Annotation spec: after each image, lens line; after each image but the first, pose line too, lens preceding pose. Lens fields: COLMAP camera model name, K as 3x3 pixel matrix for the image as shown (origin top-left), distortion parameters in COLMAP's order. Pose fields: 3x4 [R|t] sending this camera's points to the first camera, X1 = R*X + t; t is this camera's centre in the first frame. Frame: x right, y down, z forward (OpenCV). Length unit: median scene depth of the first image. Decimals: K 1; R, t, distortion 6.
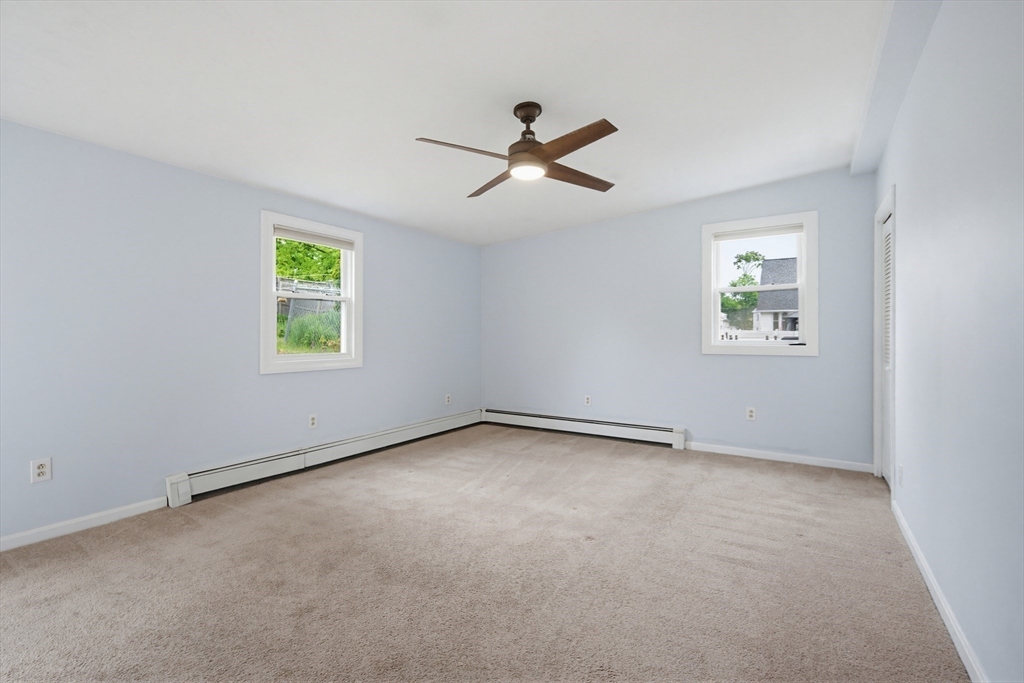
lens RADIAL K [[460.8, 0, 515.1], [0, 460.8, 329.0], [0, 0, 1]] dist [-0.015558, 0.000231]
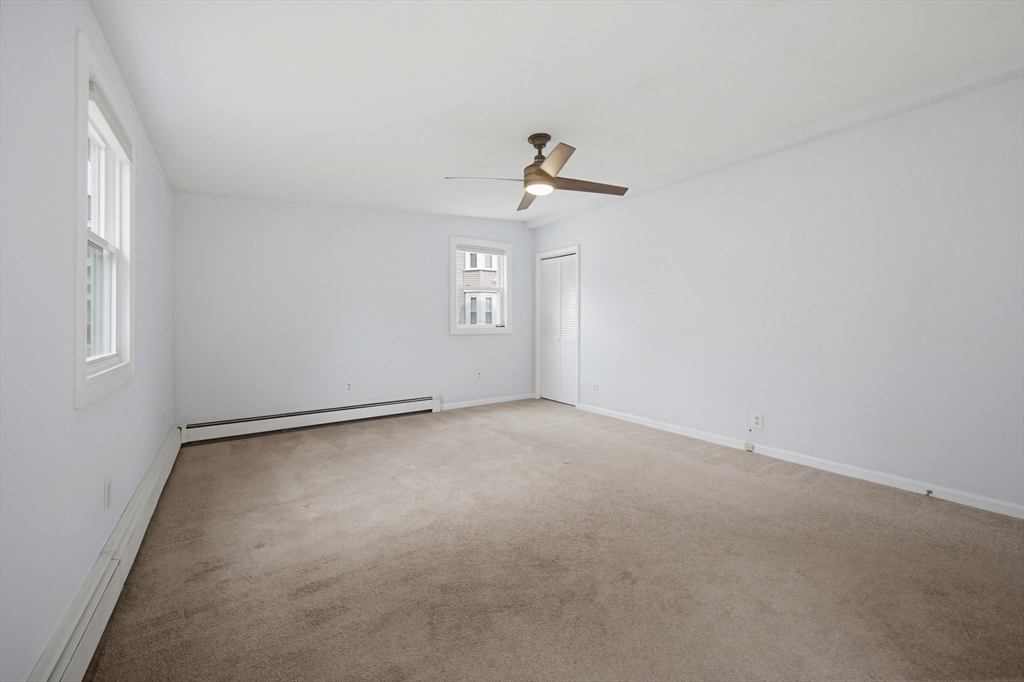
lens RADIAL K [[418.4, 0, 513.2], [0, 418.4, 329.5], [0, 0, 1]] dist [0.000166, -0.000001]
pose [[0.397854, -0.031657, 0.916902, -0.877715], [-0.002374, 0.999366, 0.035535, -0.009471], [-0.917446, -0.016315, 0.397526, 0.509982]]
